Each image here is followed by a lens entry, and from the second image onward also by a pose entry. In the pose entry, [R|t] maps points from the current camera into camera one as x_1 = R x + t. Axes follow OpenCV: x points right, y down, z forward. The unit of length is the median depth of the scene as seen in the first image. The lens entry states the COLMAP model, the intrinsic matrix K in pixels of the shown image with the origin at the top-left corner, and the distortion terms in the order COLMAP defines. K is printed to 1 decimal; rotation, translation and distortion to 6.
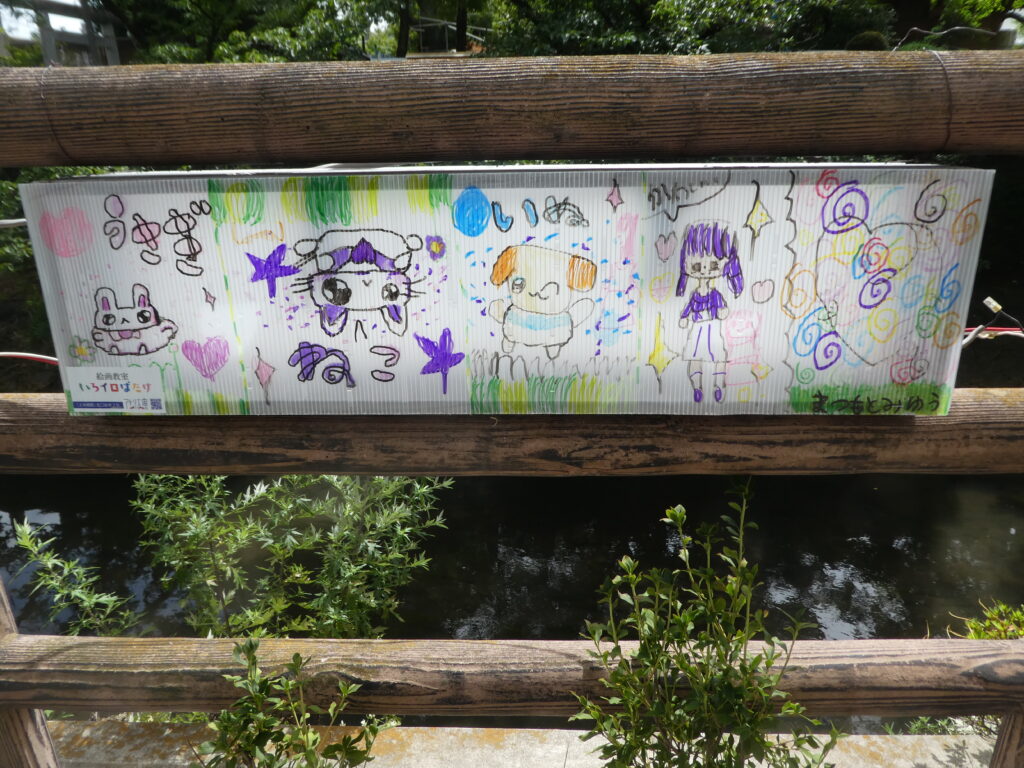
lens RADIAL K [[713.2, 0, 511.2], [0, 713.2, 369.6], [0, 0, 1]] dist [-0.025482, -0.001259]
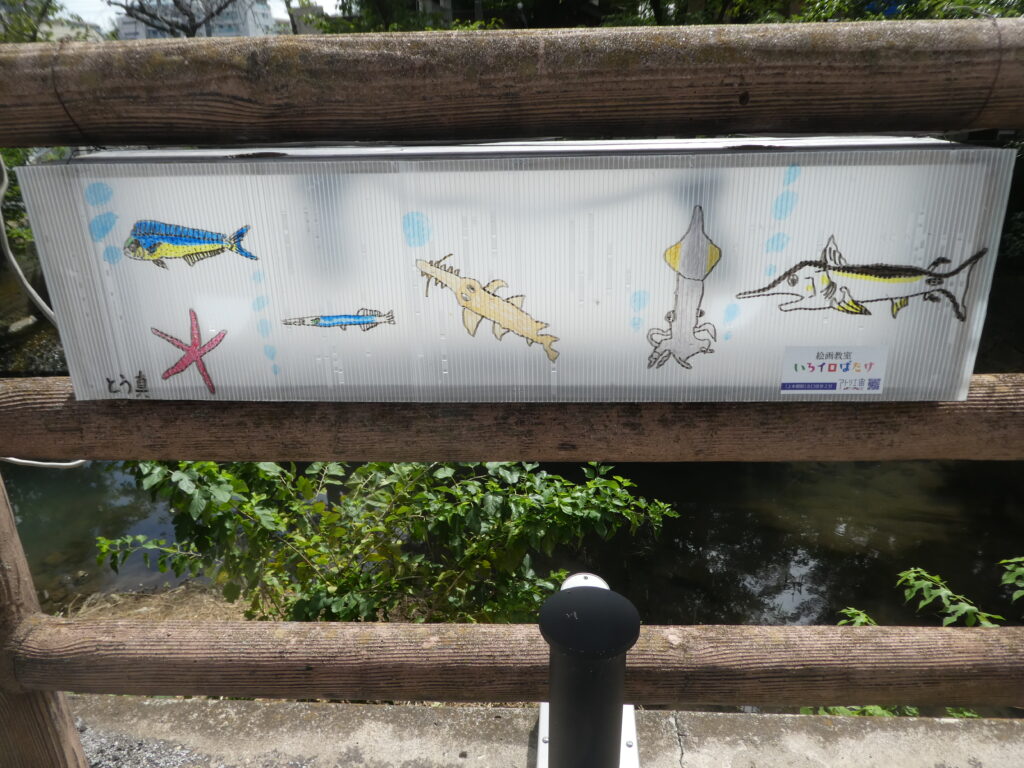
lens RADIAL K [[724.5, 0, 512.0], [0, 724.5, 384.0], [0, 0, 1]] dist [-0.007839, 0.003896]
pose [[0.999870, -0.005046, 0.015307, -0.146769], [0.004474, 0.999299, 0.037161, 0.001366], [-0.015483, -0.037088, 0.999192, 0.002974]]
